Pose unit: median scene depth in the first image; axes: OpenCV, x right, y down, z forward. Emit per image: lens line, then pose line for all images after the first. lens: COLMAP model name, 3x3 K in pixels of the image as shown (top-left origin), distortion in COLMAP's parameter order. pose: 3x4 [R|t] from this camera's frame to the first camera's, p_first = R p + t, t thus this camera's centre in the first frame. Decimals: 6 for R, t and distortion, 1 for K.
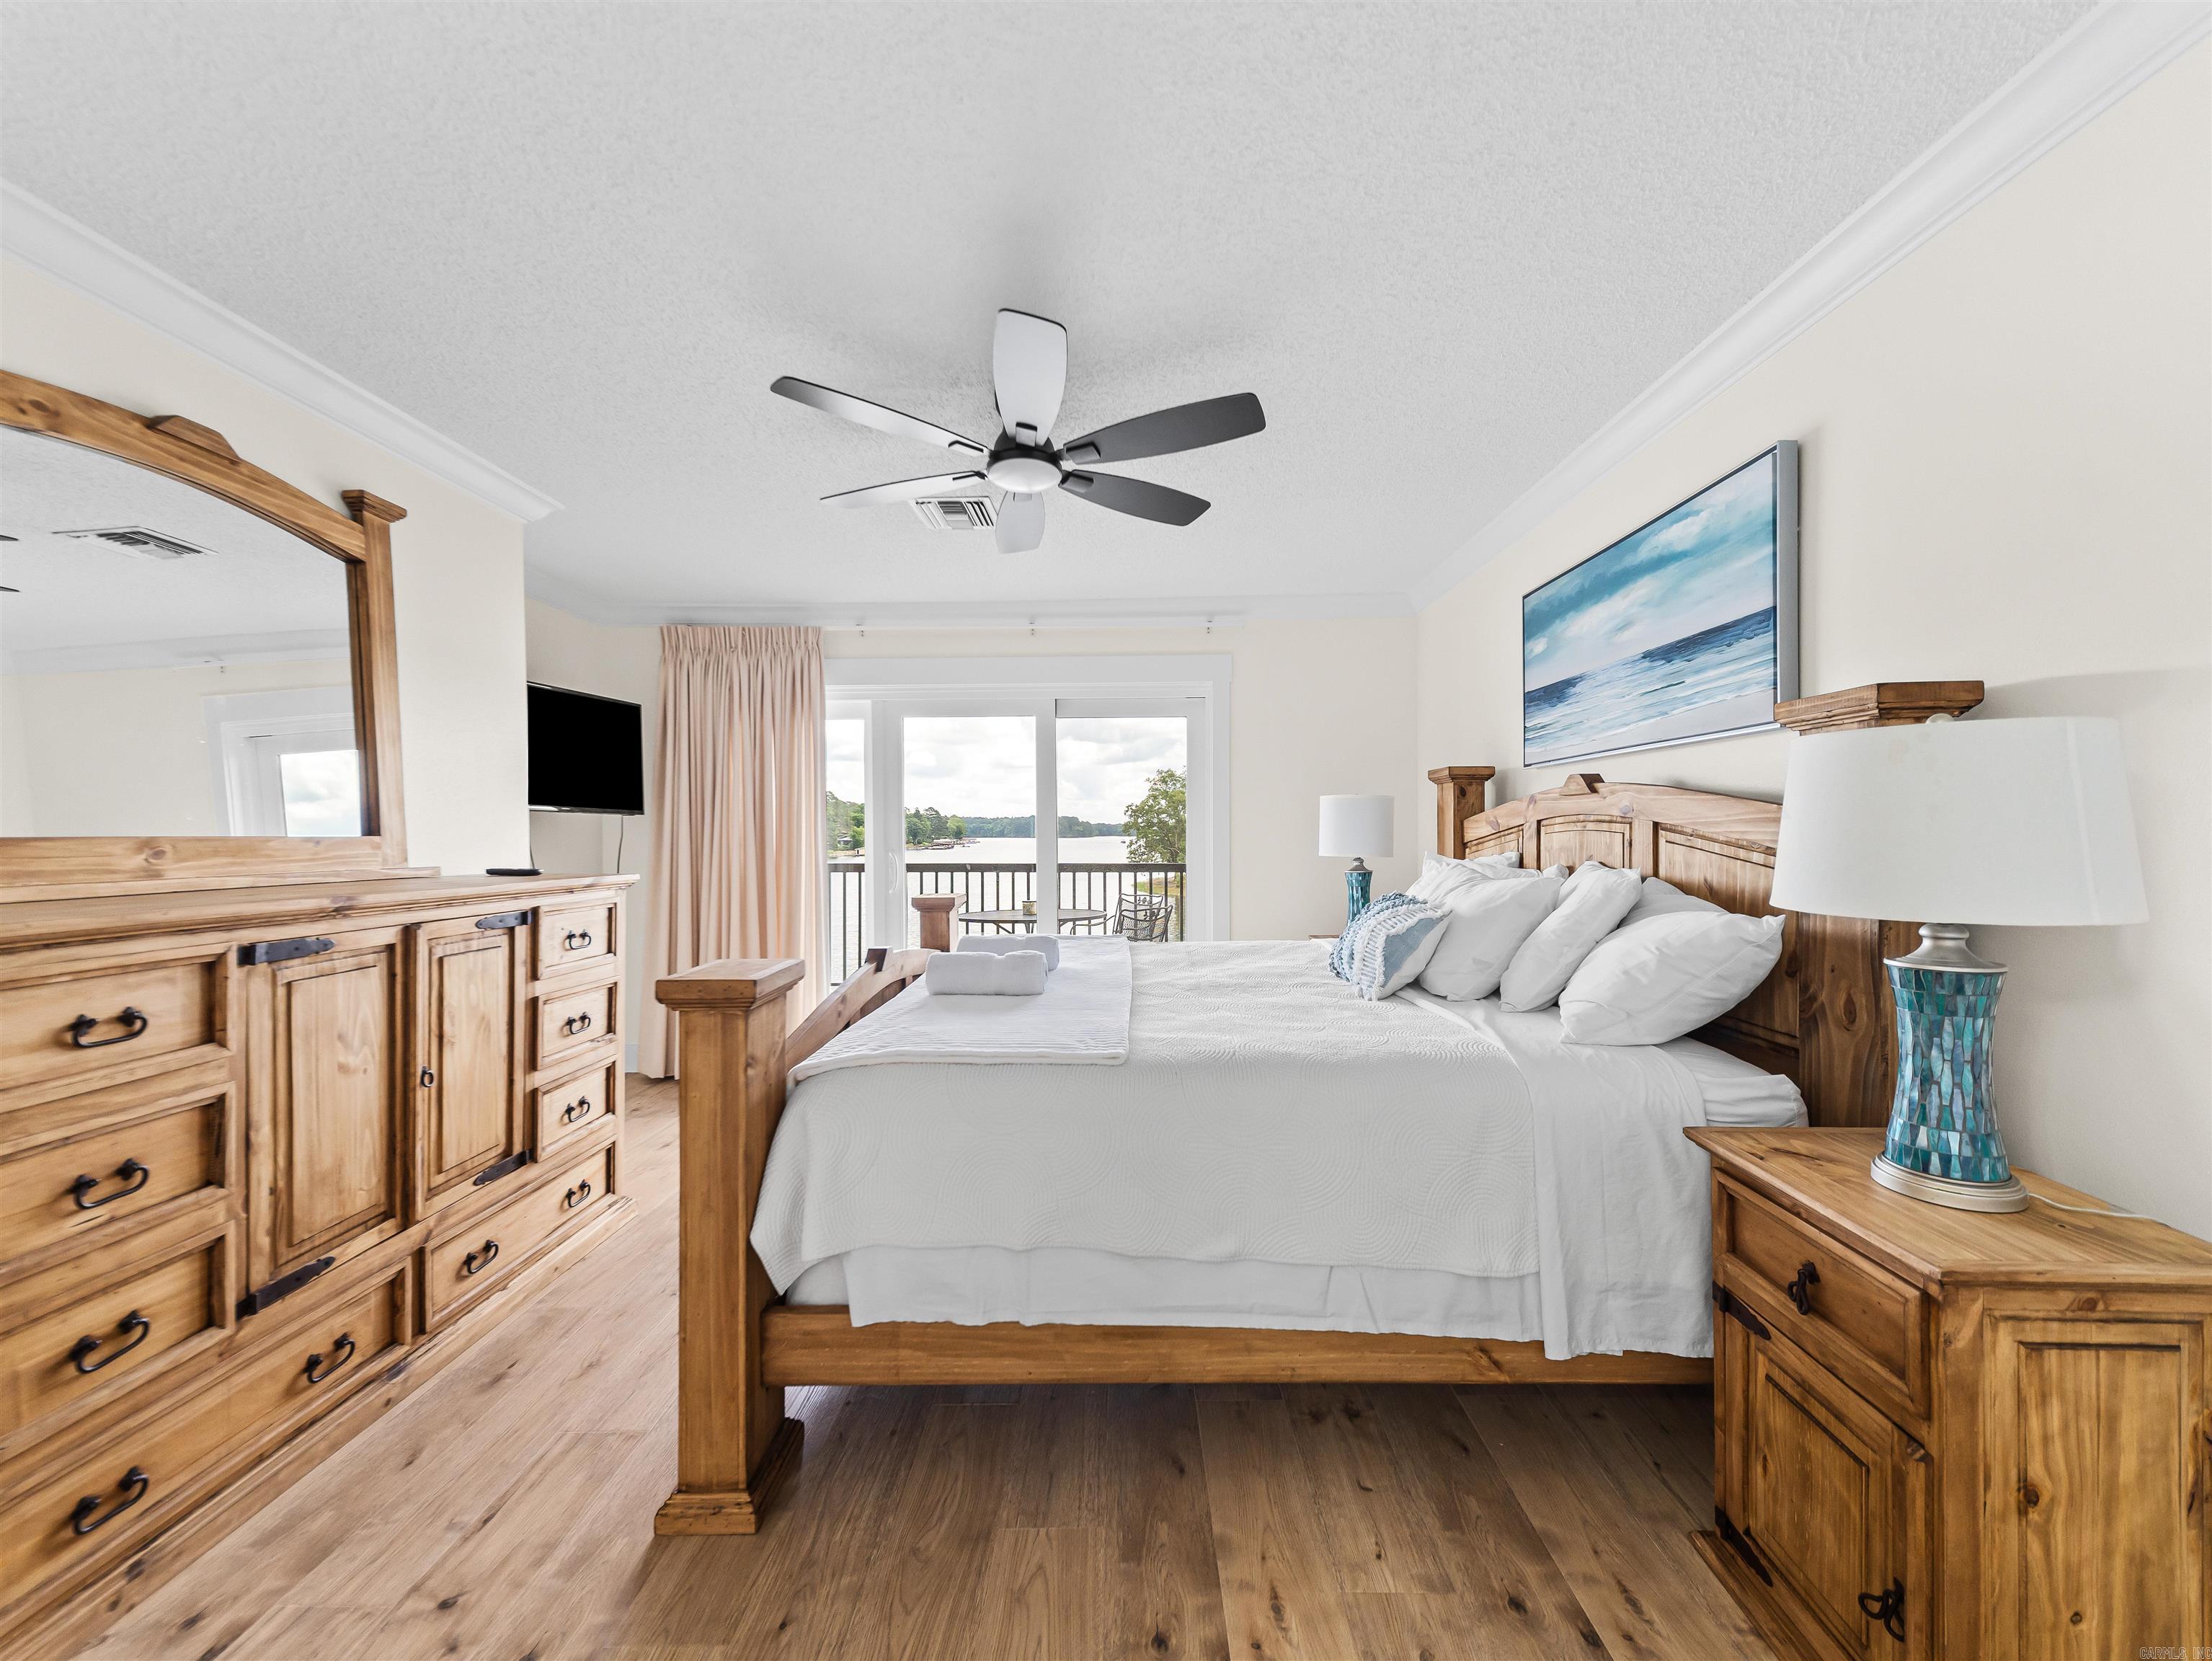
lens RADIAL K [[855.9, 0, 1087.9], [0, 855.9, 844.9], [0, 0, 1]] dist [0.027289, -0.008807]
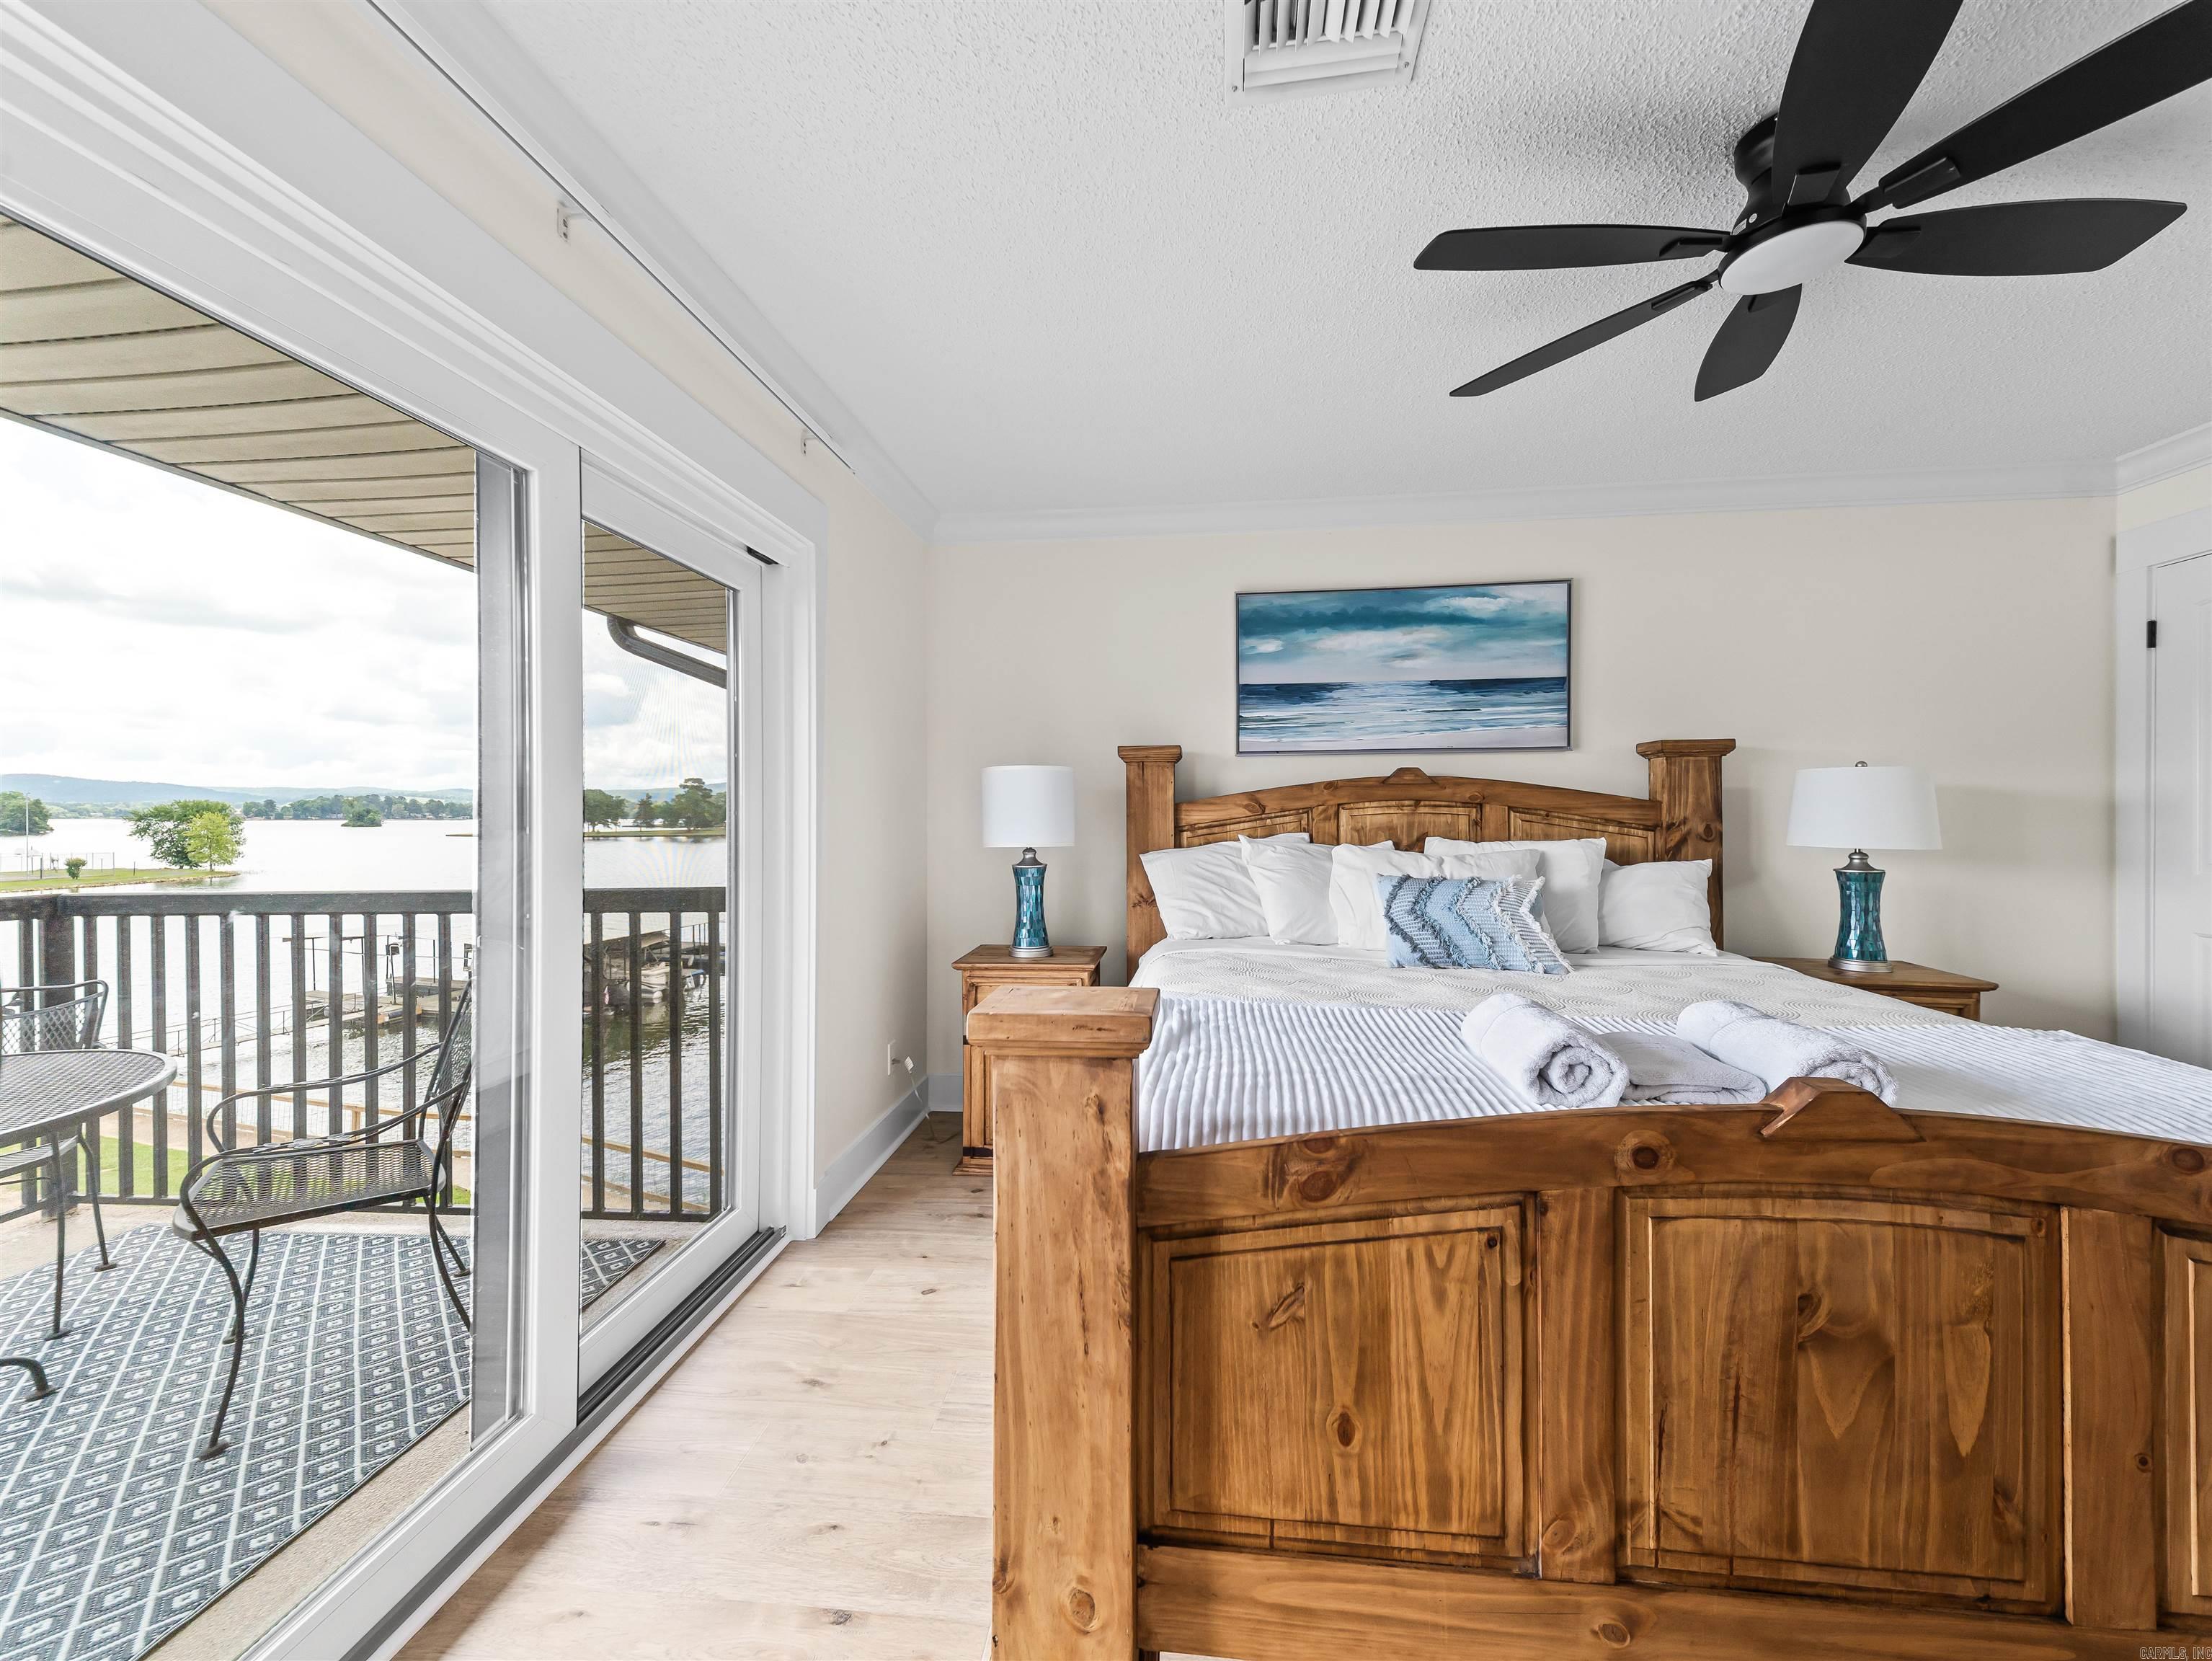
lens RADIAL K [[855.9, 0, 1102.7], [0, 855.9, 817.7], [0, 0, 1]] dist [0.027289, -0.008807]
pose [[0.078557, -0.000977, 0.996909, -0.721966], [0.017390, 0.999849, -0.000390, -0.017926], [-0.996758, 0.017367, 0.078563, 1.394718]]
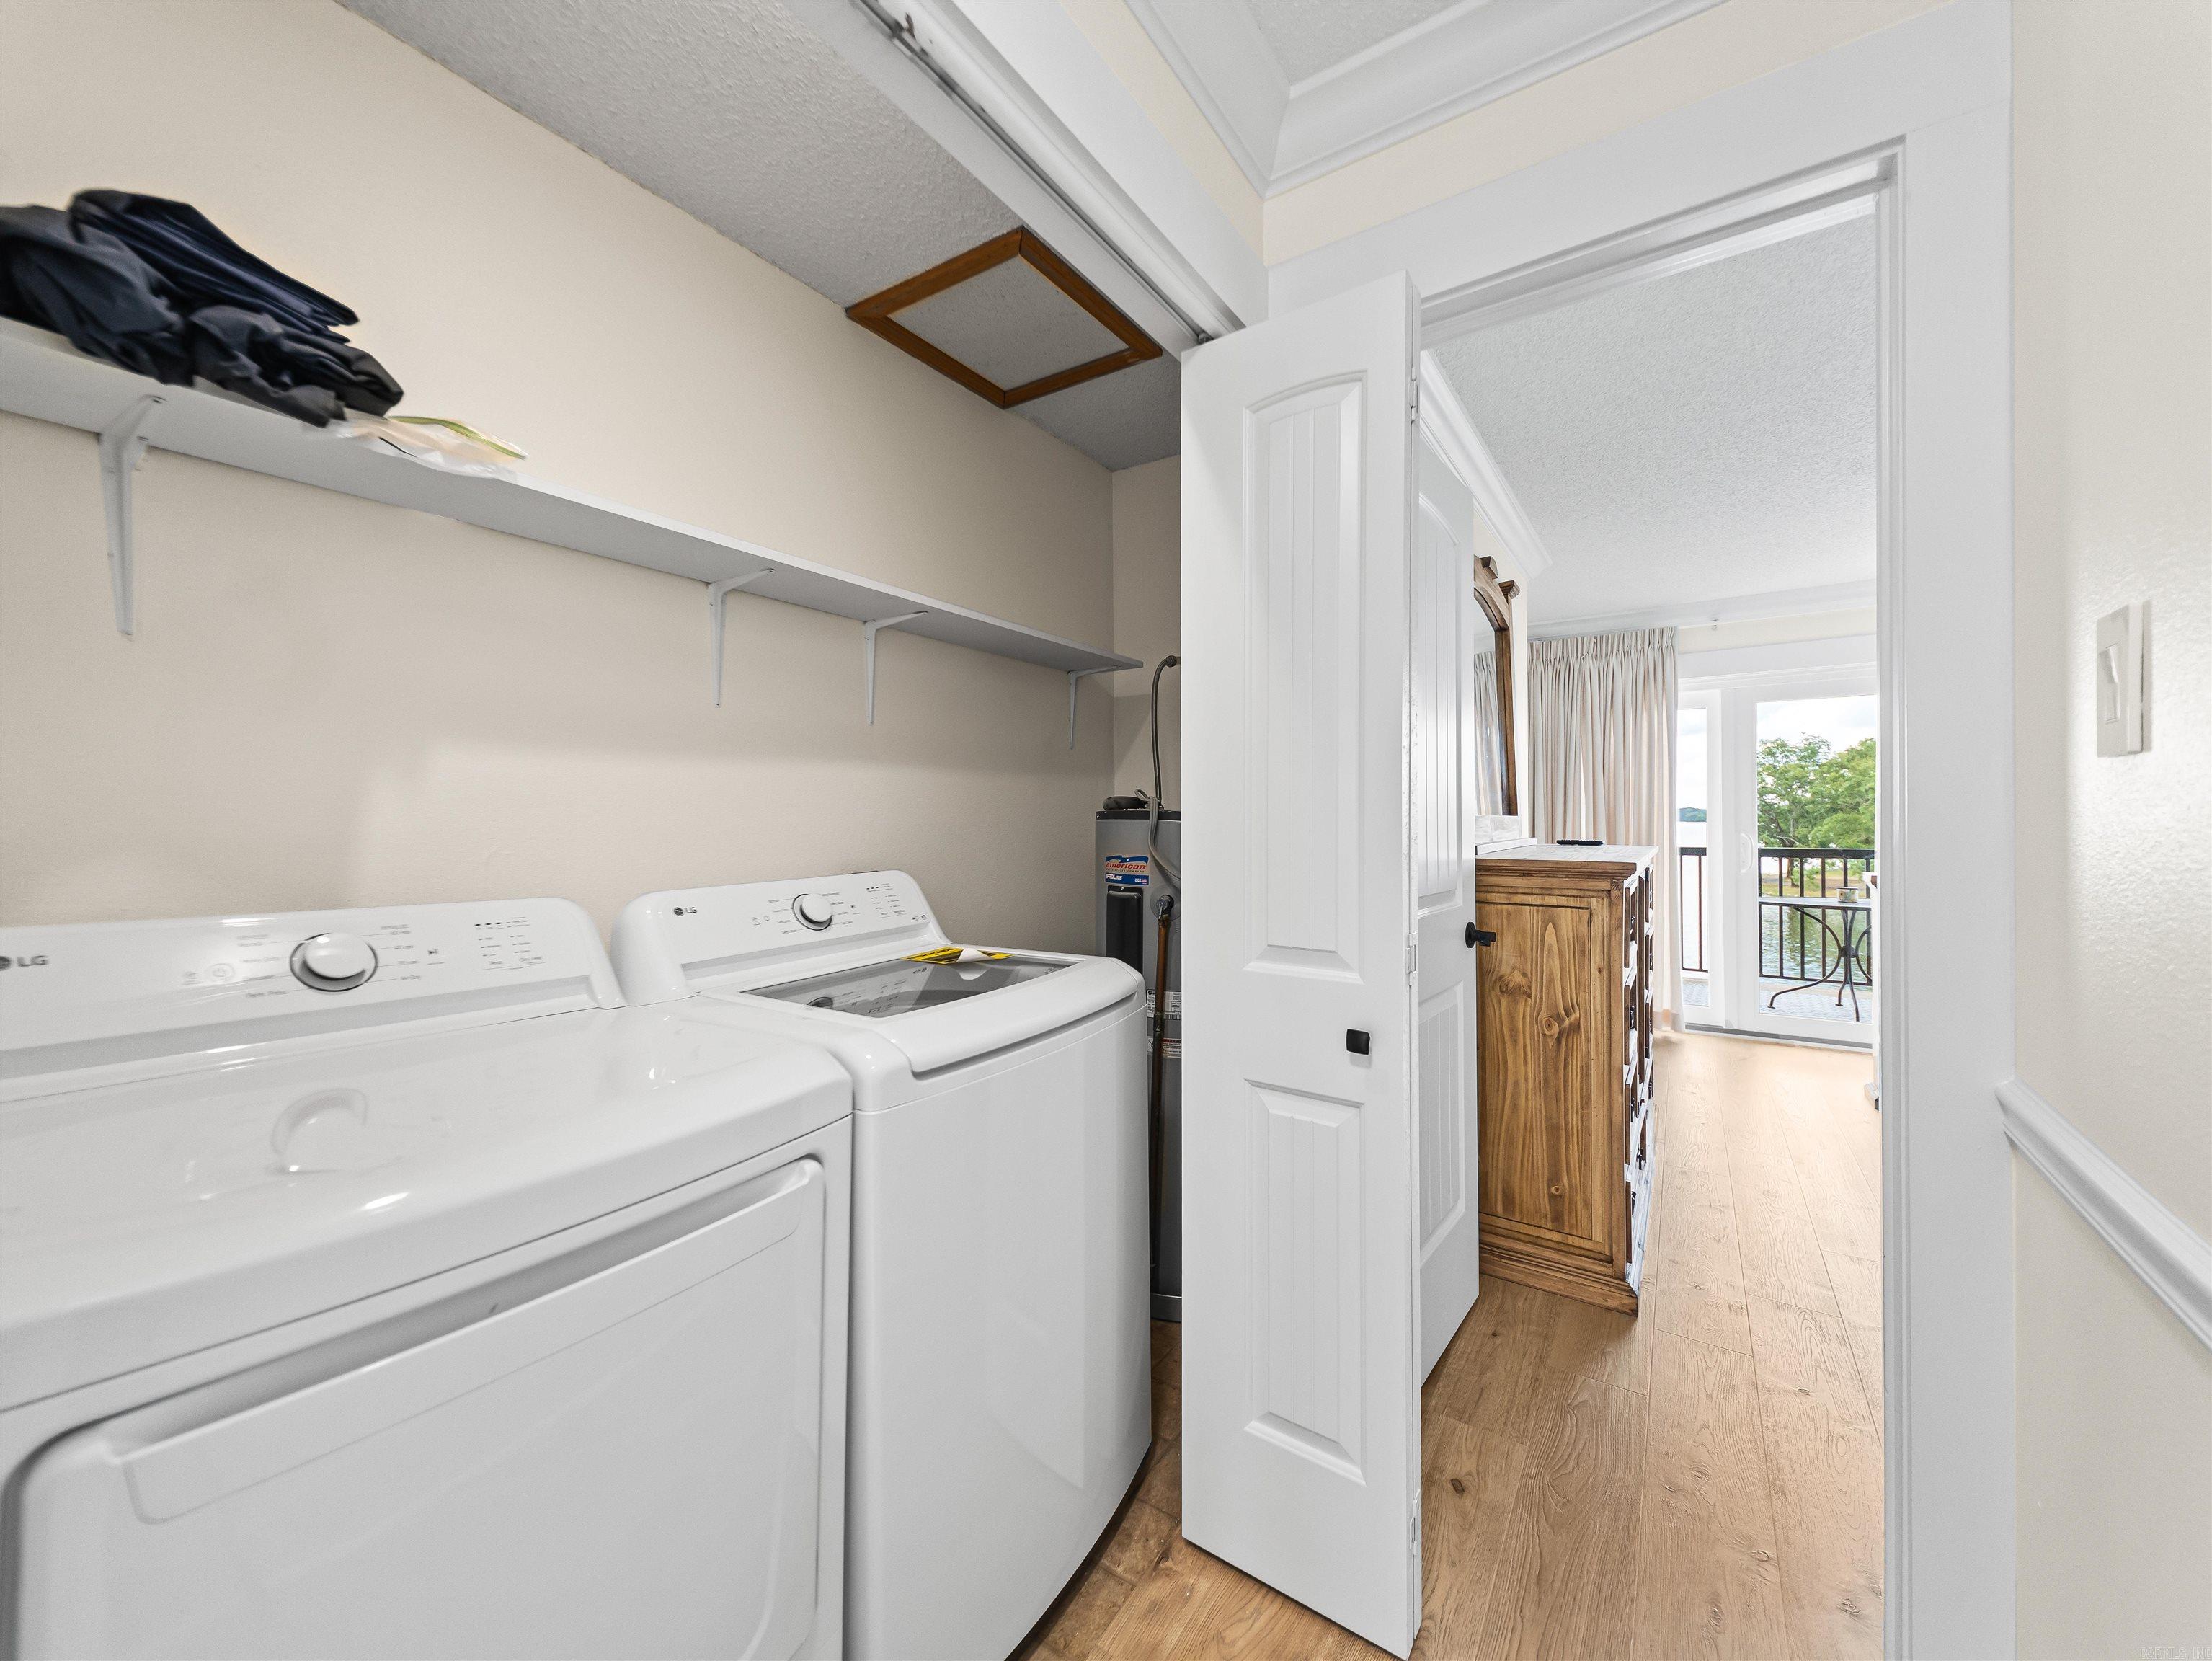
lens RADIAL K [[855.9, 0, 1118.3], [0, 855.9, 822.4], [0, 0, 1]] dist [0.027289, -0.008807]
pose [[0.853818, 0.000654, -0.520572, -0.616374], [-0.005651, 0.999952, -0.008013, 0.016881], [0.520541, 0.009784, 0.853780, -0.559336]]
